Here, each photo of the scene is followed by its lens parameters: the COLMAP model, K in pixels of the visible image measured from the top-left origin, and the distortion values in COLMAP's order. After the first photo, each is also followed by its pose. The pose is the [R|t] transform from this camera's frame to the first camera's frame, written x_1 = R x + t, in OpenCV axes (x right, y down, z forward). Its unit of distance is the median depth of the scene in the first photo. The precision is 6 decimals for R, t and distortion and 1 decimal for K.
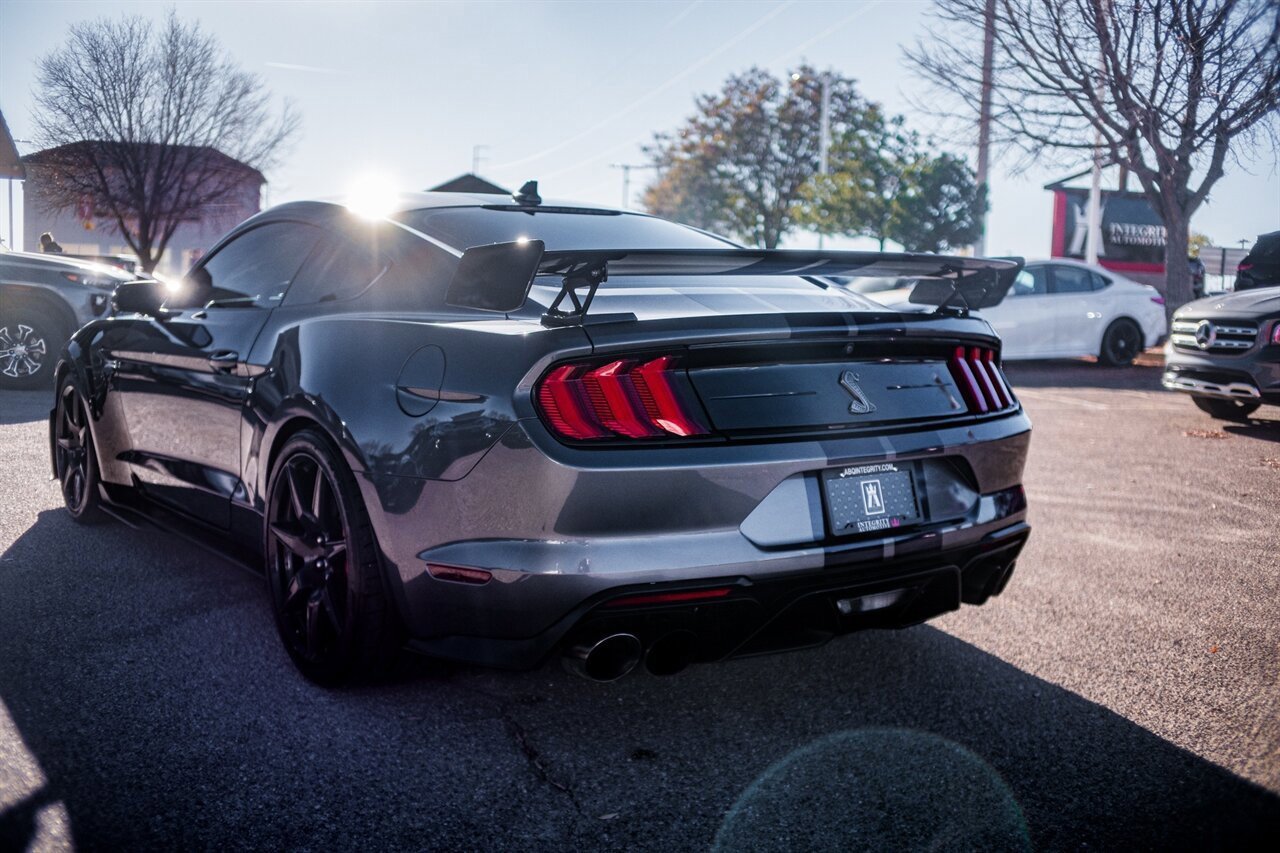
lens RADIAL K [[1490.8, 0, 646.8], [0, 1490.8, 440.2], [0, 0, 1]] dist [-0.126085, 0.316474]
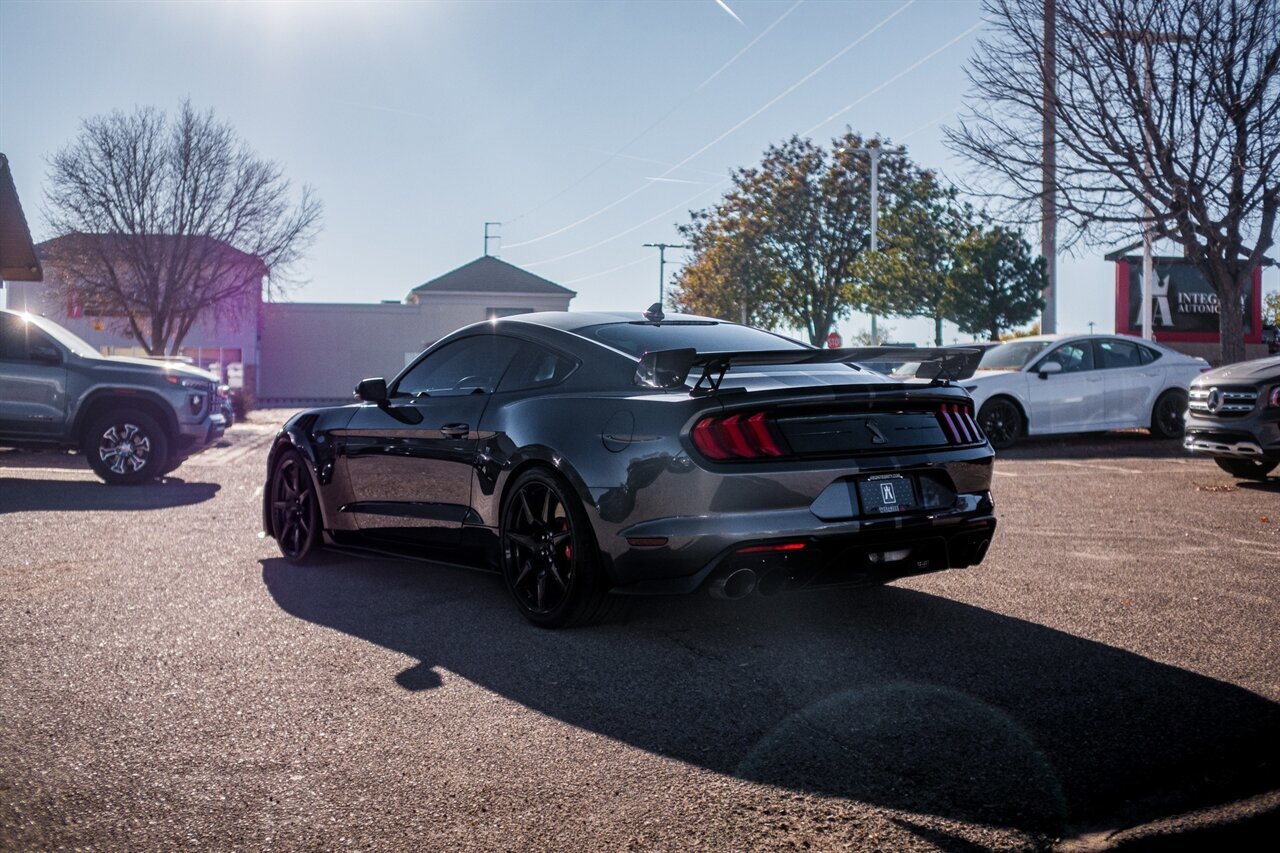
lens RADIAL K [[2003.8, 0, 637.3], [0, 2003.8, 399.3], [0, 0, 1]] dist [-0.030834, -0.026210]
pose [[0.999513, -0.029703, -0.009583, -0.028130], [0.028708, 0.995429, -0.091092, 0.034707], [0.012245, 0.090772, 0.995796, -0.335465]]
